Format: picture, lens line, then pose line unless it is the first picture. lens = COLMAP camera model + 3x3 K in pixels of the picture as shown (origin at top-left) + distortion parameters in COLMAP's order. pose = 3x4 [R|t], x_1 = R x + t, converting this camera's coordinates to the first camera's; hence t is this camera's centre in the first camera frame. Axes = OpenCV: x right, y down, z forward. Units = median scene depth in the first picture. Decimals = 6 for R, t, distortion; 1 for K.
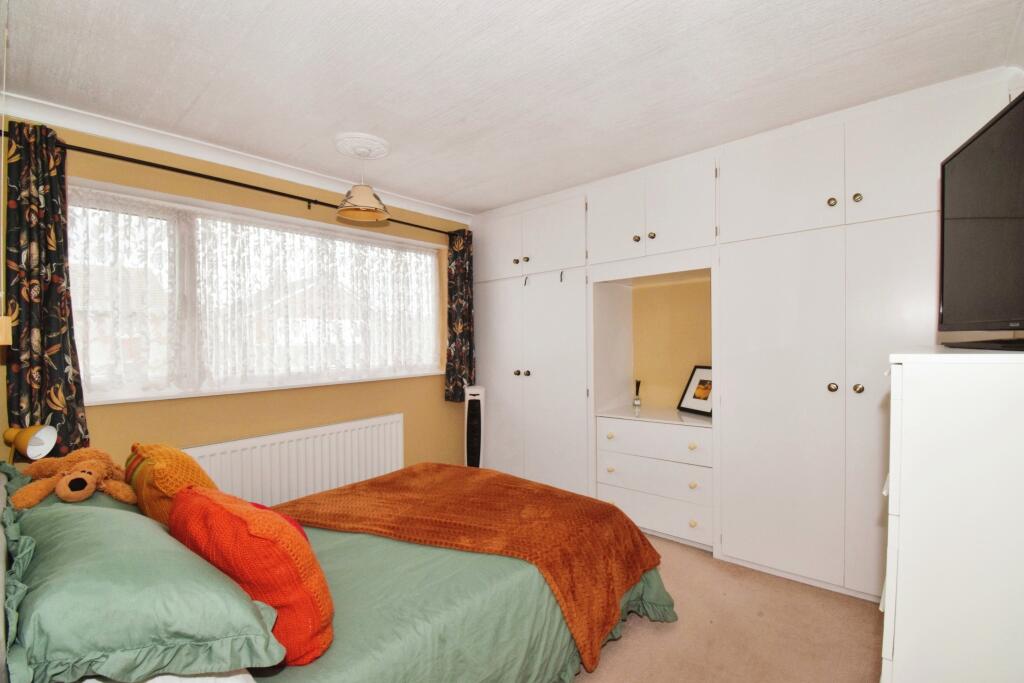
lens RADIAL K [[445.6, 0, 512.0], [0, 445.6, 341.5], [0, 0, 1]] dist [-0.000702, -0.000167]
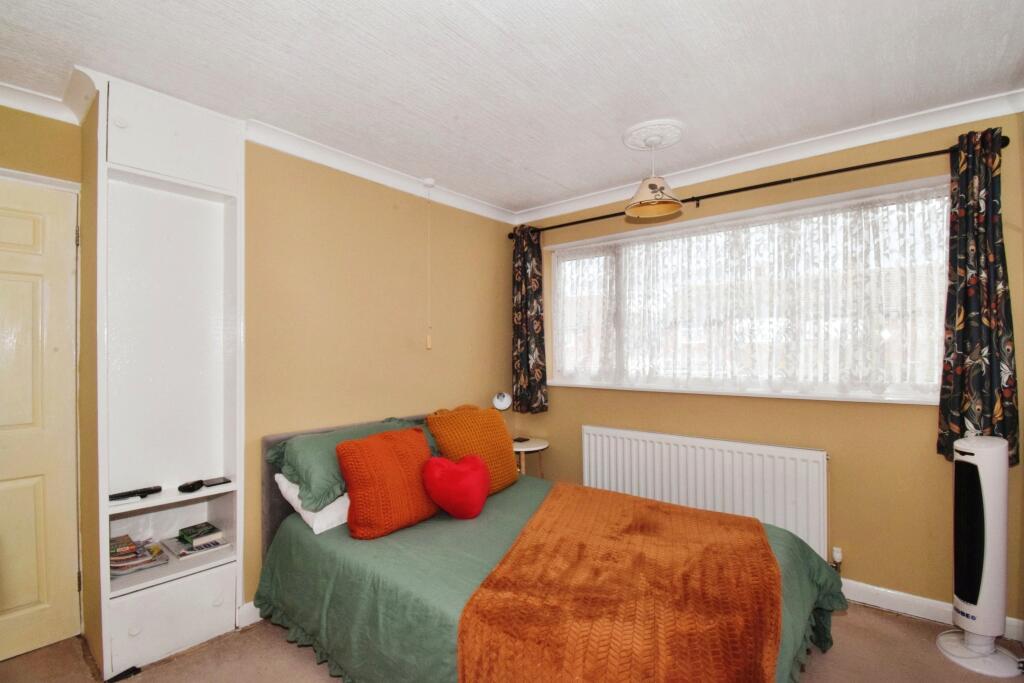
lens RADIAL K [[453.9, 0, 512.0], [0, 453.9, 341.5], [0, 0, 1]] dist [0.000287, 0.000109]
pose [[0.054460, -0.001151, -0.998515, 0.482196], [0.001343, 0.999999, -0.001080, -0.009758], [0.998515, -0.001282, 0.054461, 0.540189]]
